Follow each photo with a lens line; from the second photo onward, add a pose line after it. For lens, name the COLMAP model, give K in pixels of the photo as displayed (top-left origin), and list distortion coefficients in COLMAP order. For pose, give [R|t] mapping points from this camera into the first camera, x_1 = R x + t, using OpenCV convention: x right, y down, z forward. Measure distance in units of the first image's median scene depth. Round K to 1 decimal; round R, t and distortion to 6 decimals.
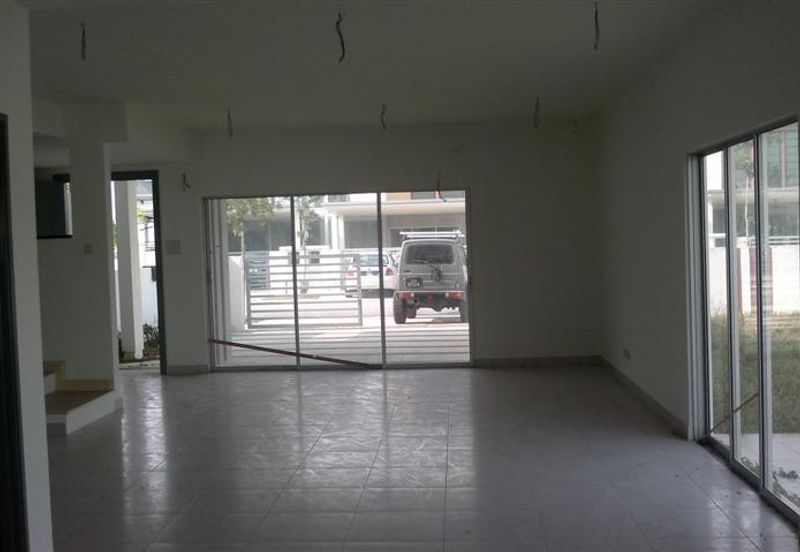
lens RADIAL K [[923.9, 0, 400.0], [0, 923.9, 276.0], [0, 0, 1]] dist [-0.099006, 0.021376]
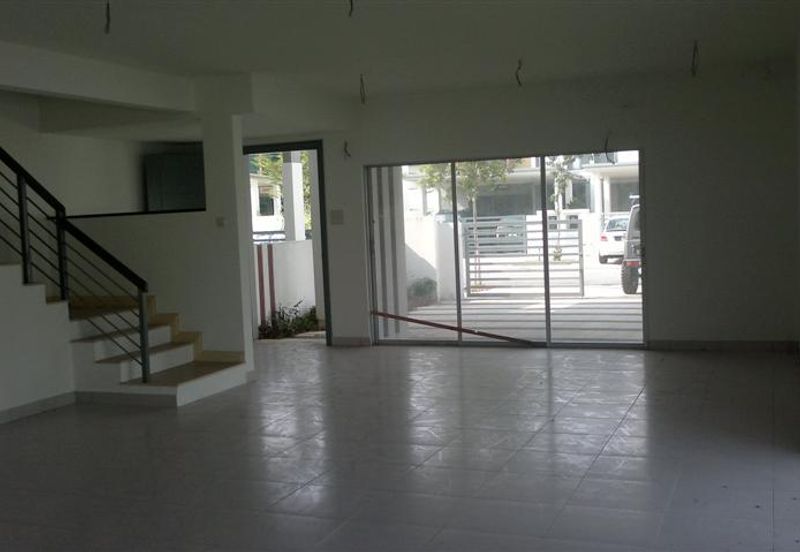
lens RADIAL K [[923.9, 0, 400.0], [0, 923.9, 276.0], [0, 0, 1]] dist [-0.099006, 0.021376]
pose [[0.945882, 0.009869, -0.324360, 0.137915], [0.003420, 0.999179, 0.040373, -0.008148], [0.324492, -0.039298, 0.945072, 0.083523]]
